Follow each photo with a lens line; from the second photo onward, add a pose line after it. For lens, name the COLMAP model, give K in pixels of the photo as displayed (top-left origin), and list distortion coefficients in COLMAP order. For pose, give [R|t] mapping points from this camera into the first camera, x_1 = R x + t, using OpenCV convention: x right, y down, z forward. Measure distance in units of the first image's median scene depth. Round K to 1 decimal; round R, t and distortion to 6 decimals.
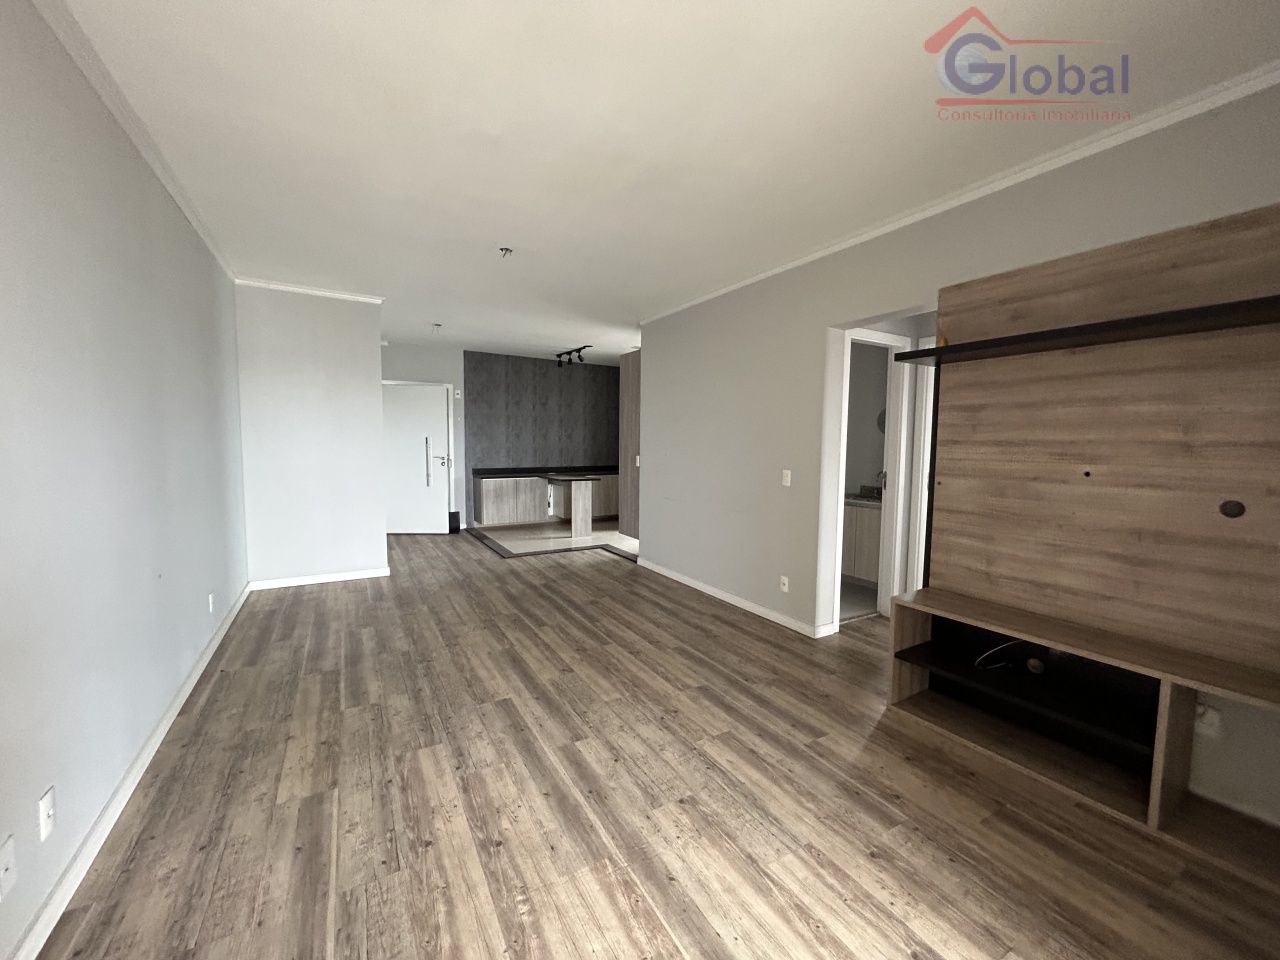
lens RADIAL K [[517.8, 0, 645.3], [0, 517.8, 483.4], [0, 0, 1]] dist [-0.001896, 0.001074]
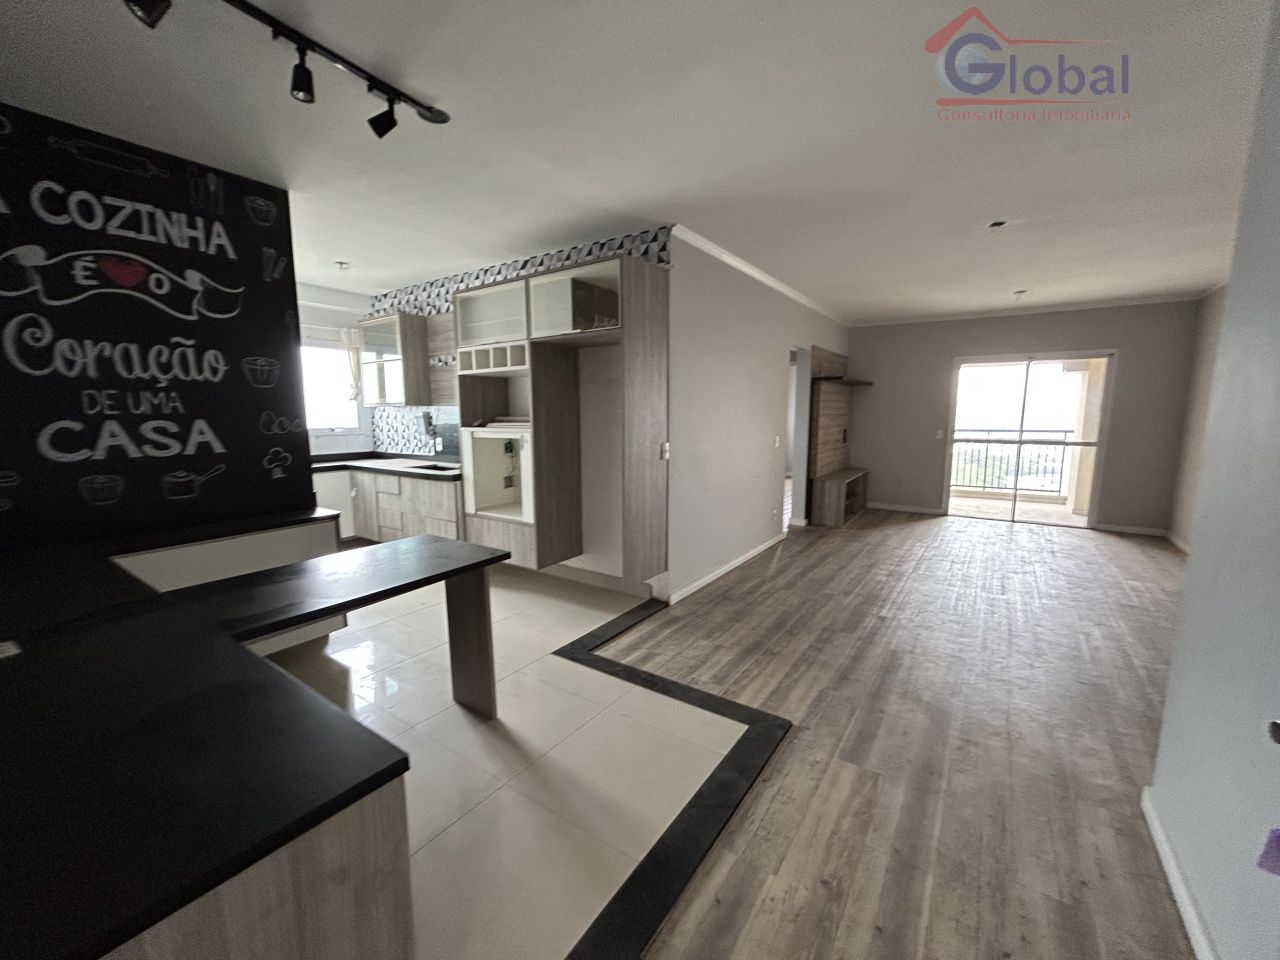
lens RADIAL K [[517.8, 0, 642.3], [0, 517.8, 479.8], [0, 0, 1]] dist [-0.001896, 0.001074]
pose [[-0.424407, -0.129508, 0.896162, -0.865801], [0.069686, 0.982111, 0.174931, -0.183630], [-0.902786, 0.136692, -0.407790, 1.936325]]
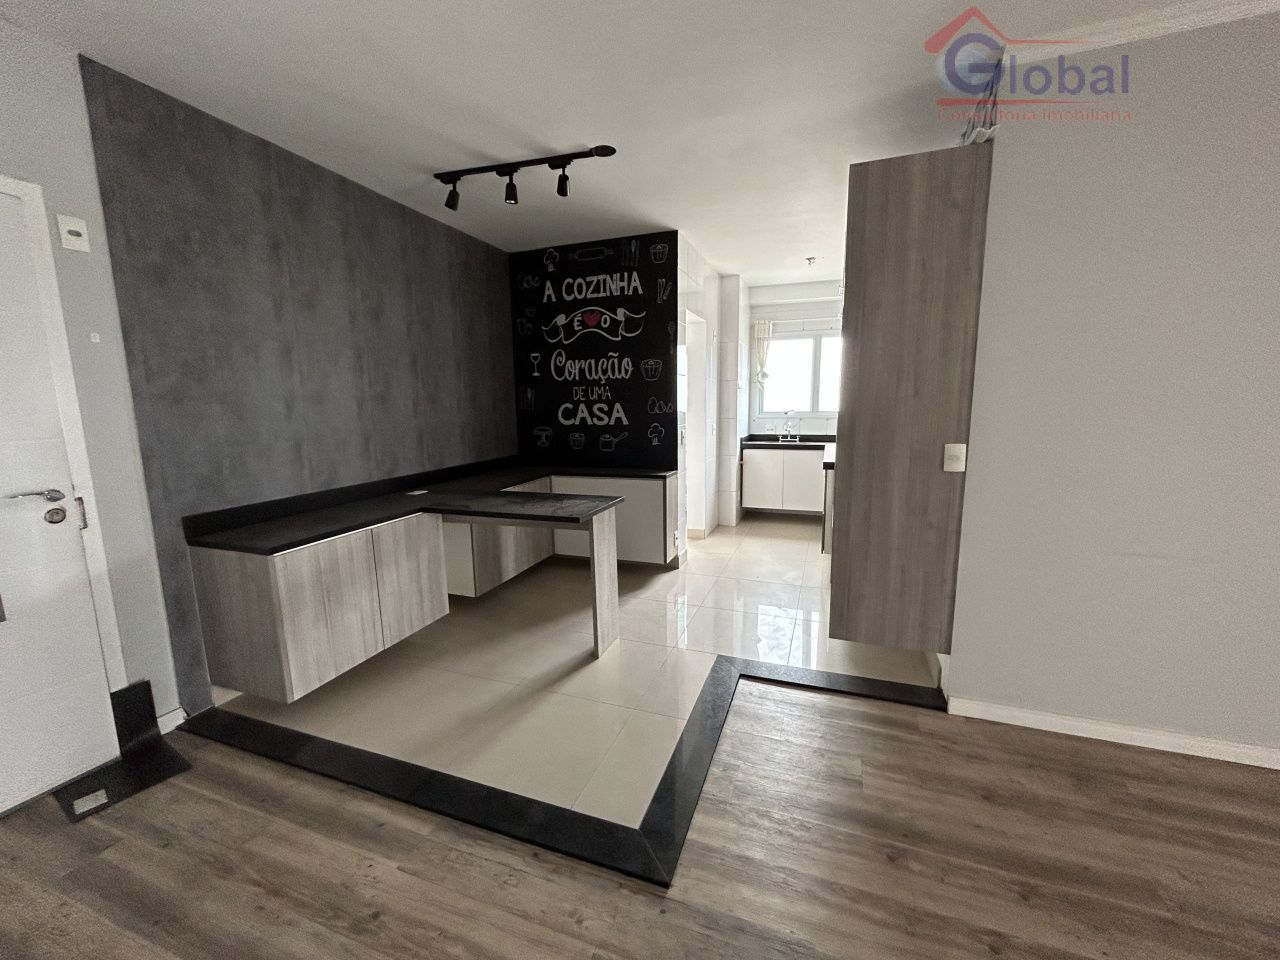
lens RADIAL K [[517.8, 0, 643.1], [0, 517.8, 482.1], [0, 0, 1]] dist [-0.001896, 0.001074]
pose [[0.773356, -0.118538, 0.622792, -0.645293], [0.071922, 0.992427, 0.099581, -0.120932], [-0.629880, -0.032219, 0.776024, 1.275406]]
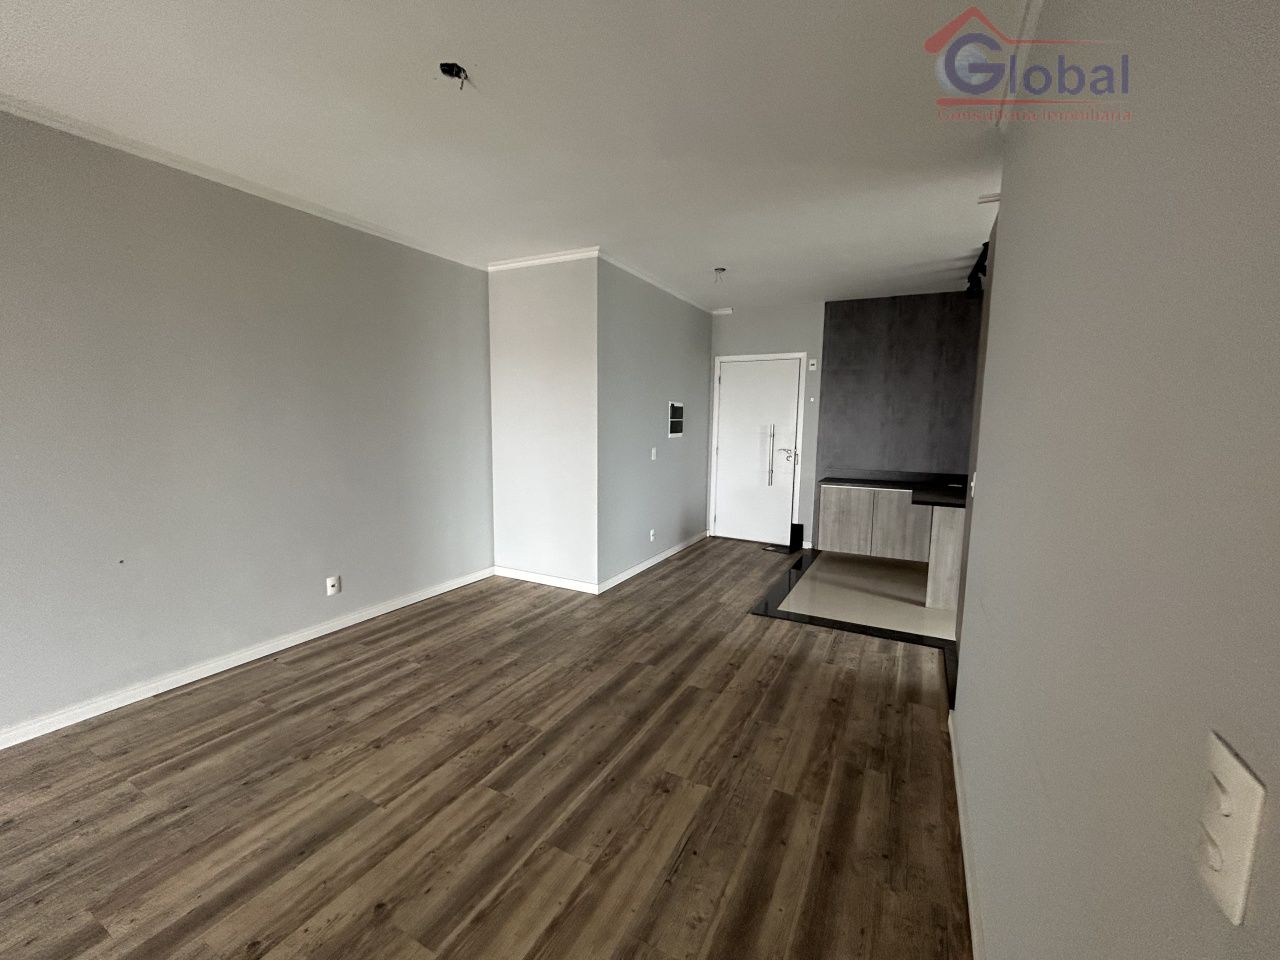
lens RADIAL K [[517.8, 0, 639.7], [0, 517.8, 485.1], [0, 0, 1]] dist [-0.001896, 0.001074]
pose [[0.519409, 0.100853, -0.848553, 0.292111], [-0.074688, 0.994569, 0.072491, -0.079217], [0.851255, 0.025724, 0.524121, 0.841231]]
